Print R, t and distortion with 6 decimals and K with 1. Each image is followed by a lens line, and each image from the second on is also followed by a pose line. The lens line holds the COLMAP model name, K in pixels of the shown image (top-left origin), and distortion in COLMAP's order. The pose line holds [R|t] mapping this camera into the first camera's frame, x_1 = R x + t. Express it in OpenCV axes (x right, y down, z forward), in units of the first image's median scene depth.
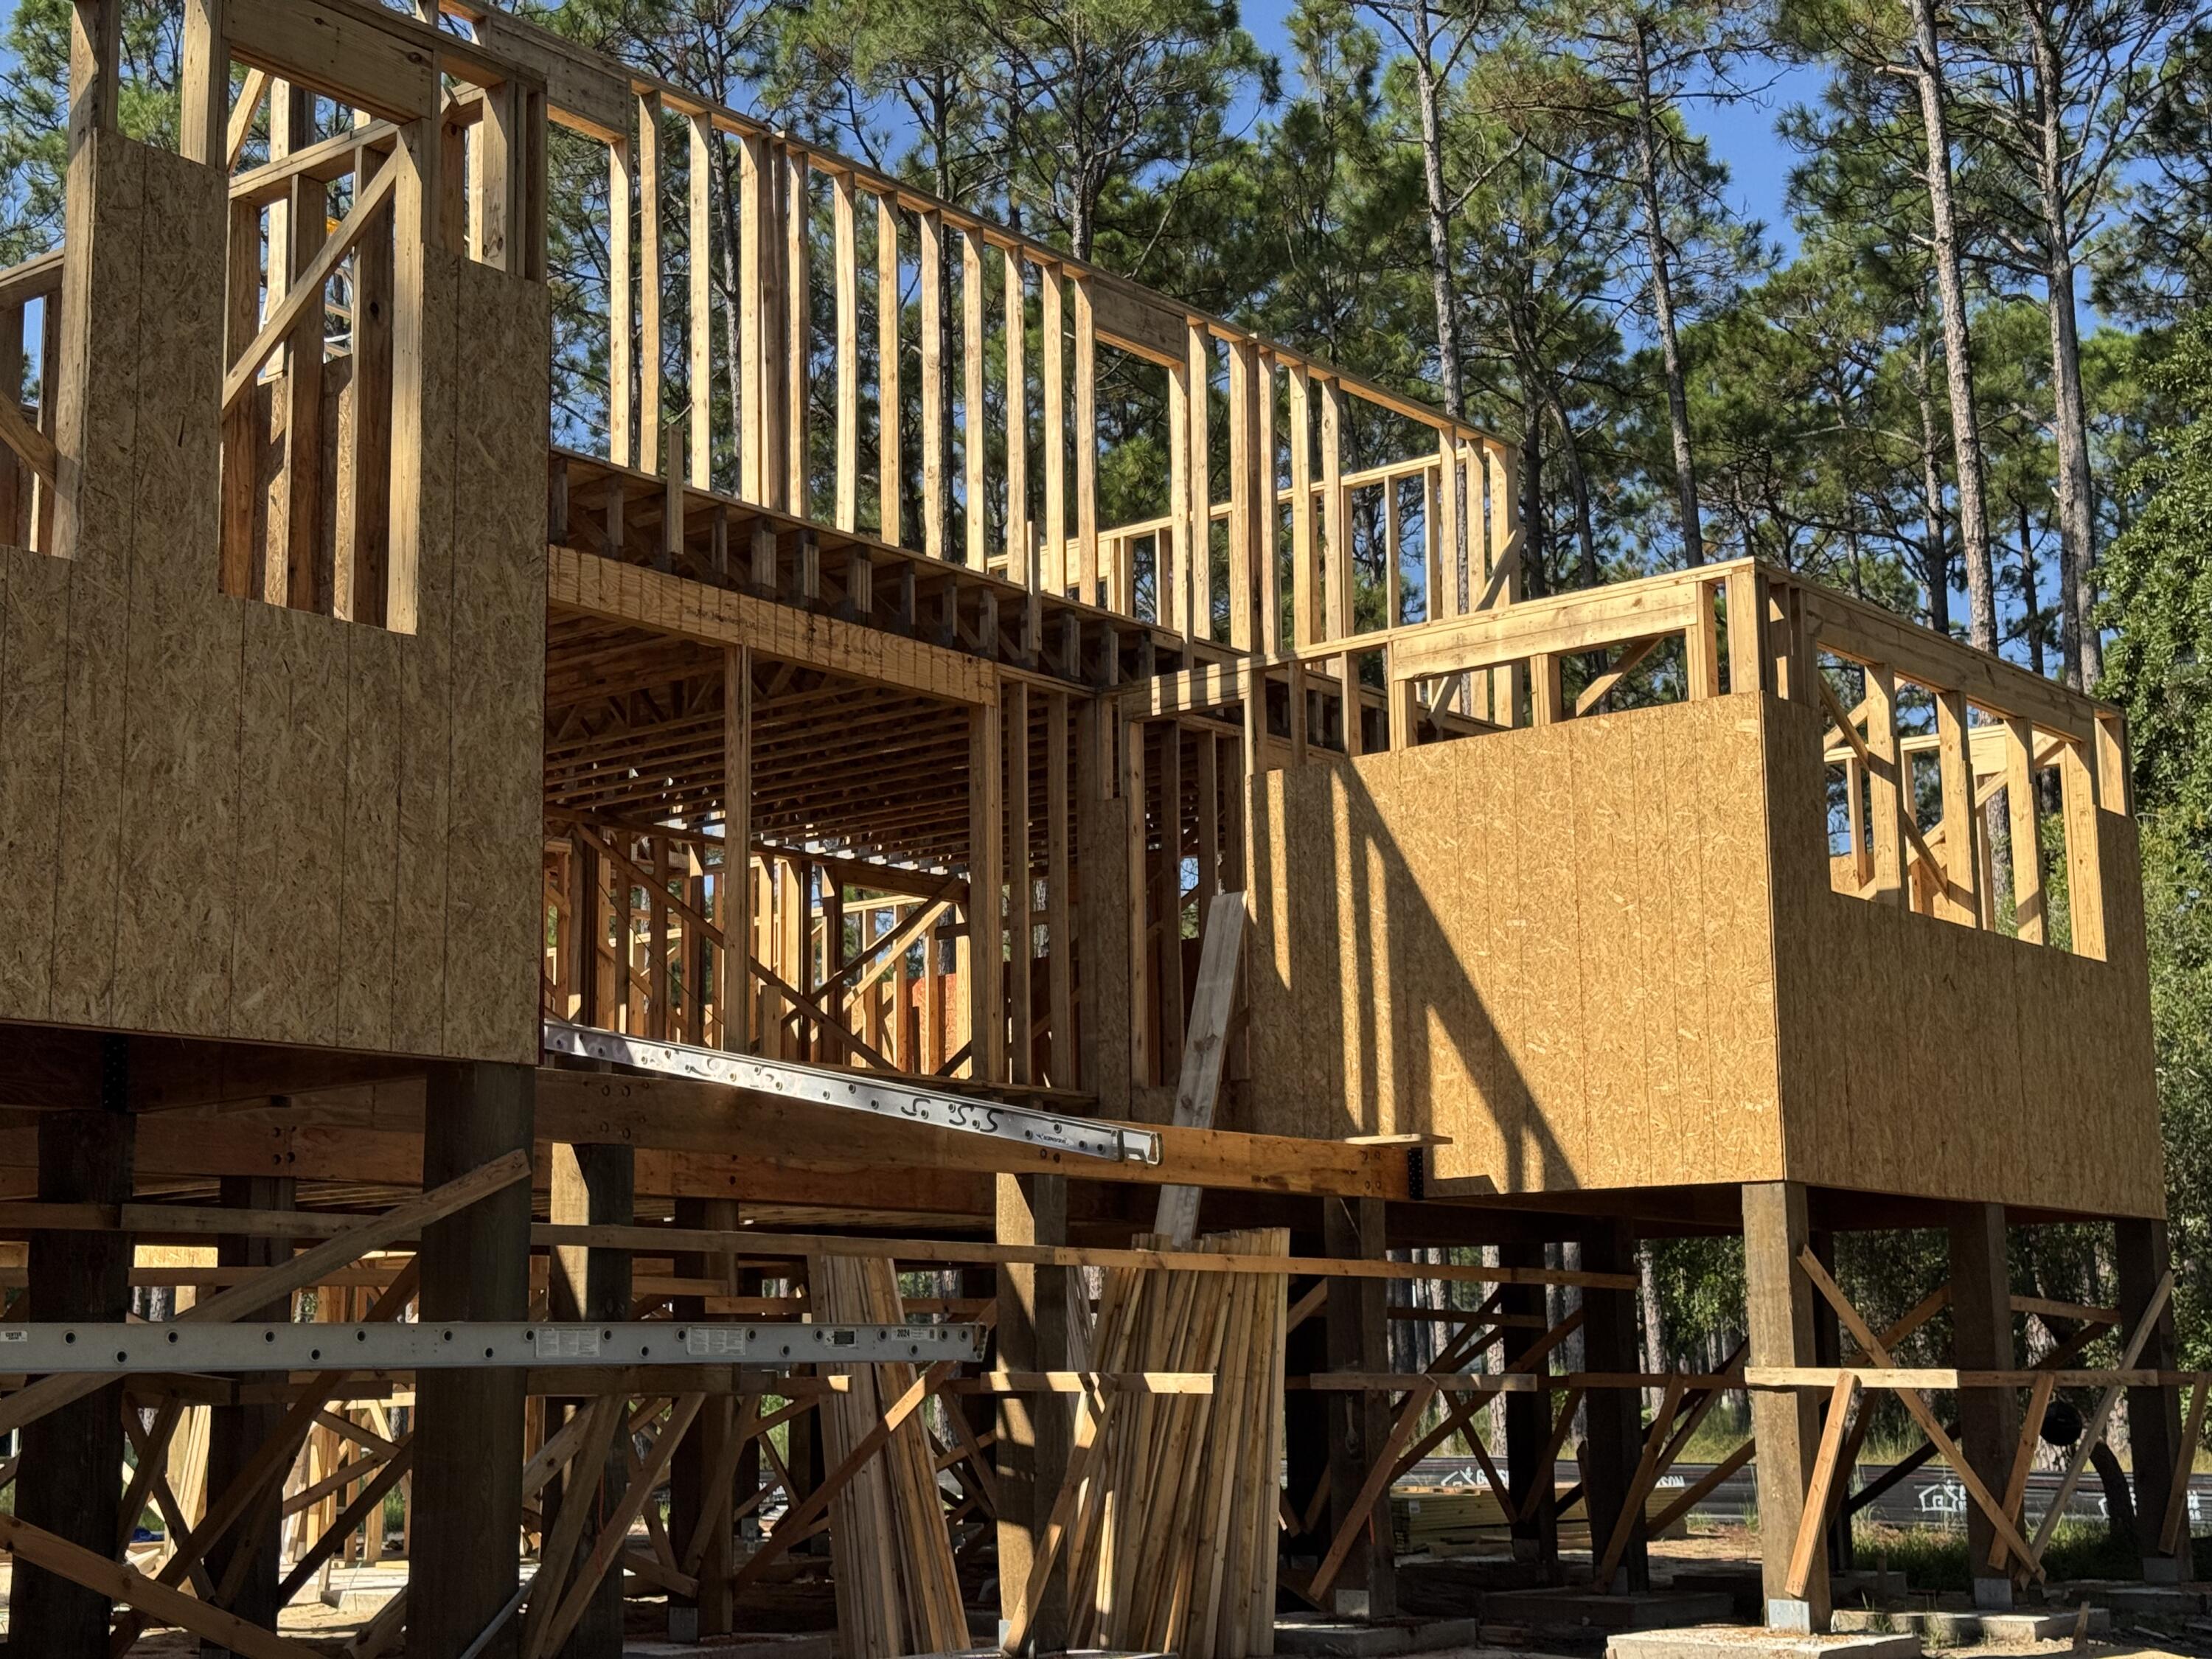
lens RADIAL K [[3078.4, 0, 1106.0], [0, 3078.4, 829.5], [0, 0, 1]] dist [0.302541, -1.046430]
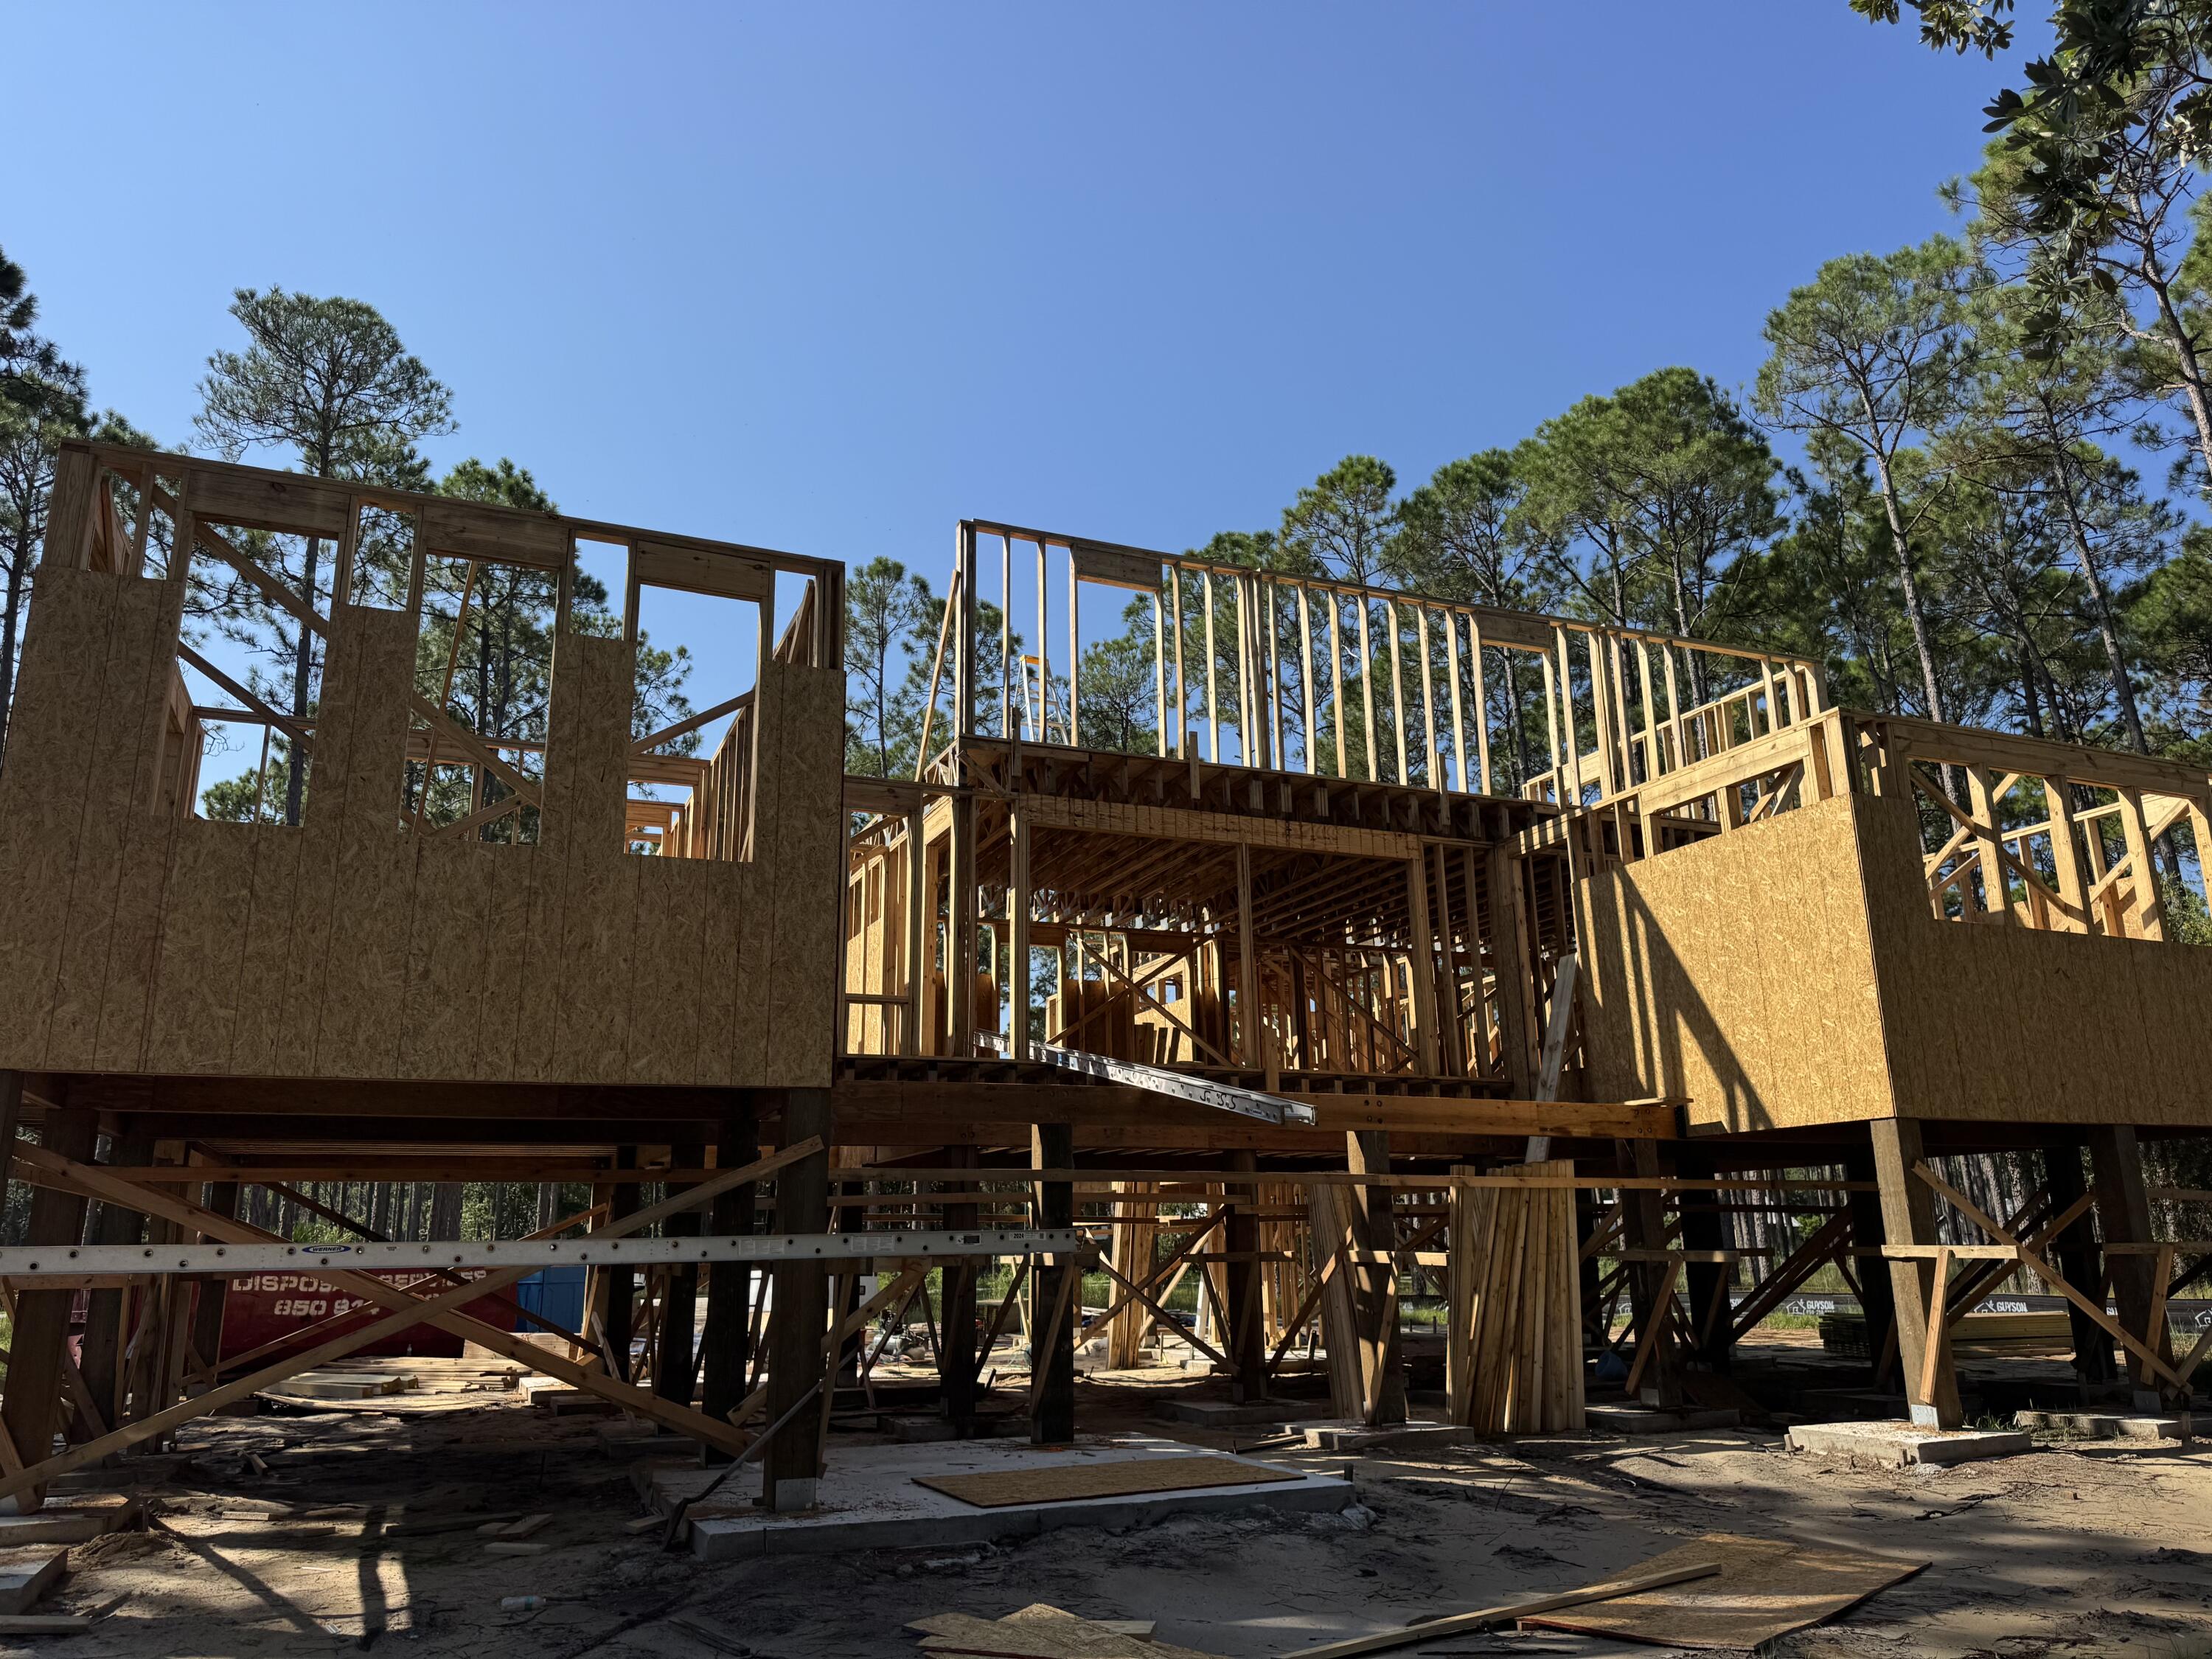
lens RADIAL K [[1551.5, 0, 1148.1], [0, 1551.5, 837.2], [0, 0, 1]] dist [0.078086, -0.105837]
pose [[0.881640, -0.123360, -0.455515, 0.230718], [0.088383, 0.991313, -0.097398, 0.019477], [0.463573, 0.045610, 0.884884, 0.149598]]
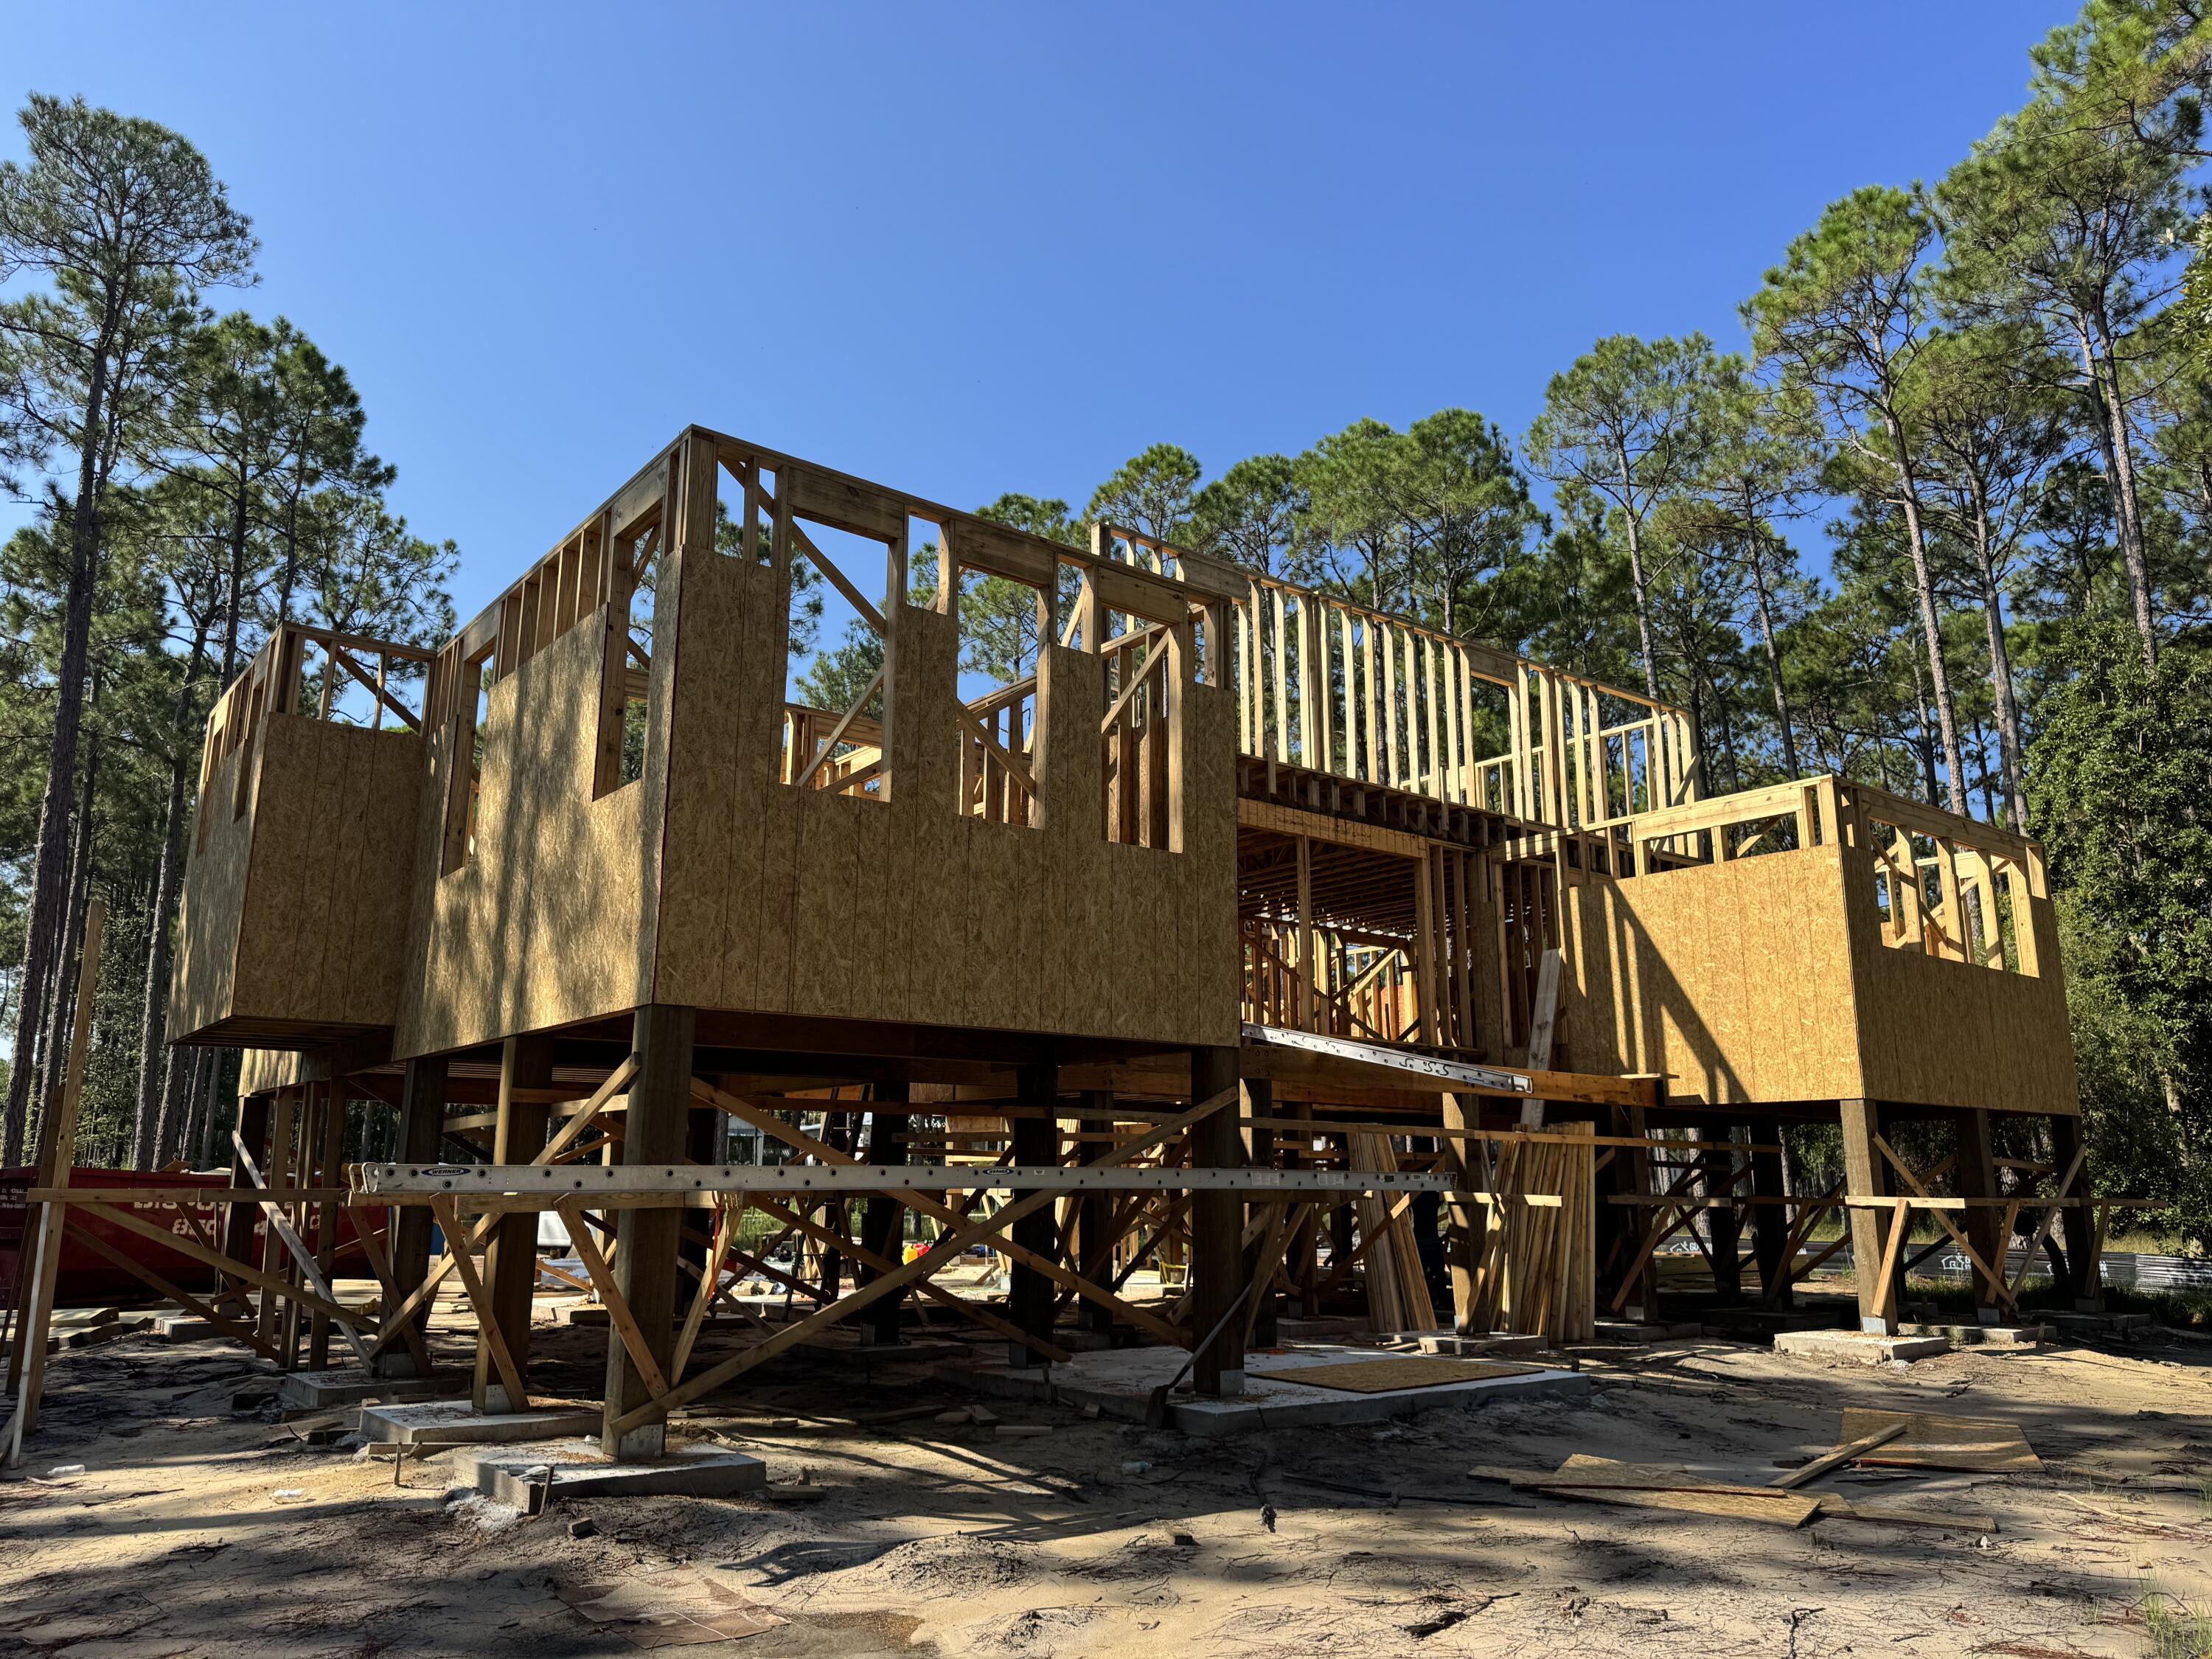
lens RADIAL K [[1565.2, 0, 1103.3], [0, 1565.2, 822.5], [0, 0, 1]] dist [0.106892, -0.183177]
pose [[0.975192, -0.033923, -0.218744, -0.016852], [0.023071, 0.998382, -0.051978, -0.014992], [0.220154, 0.045642, 0.974397, -0.055307]]
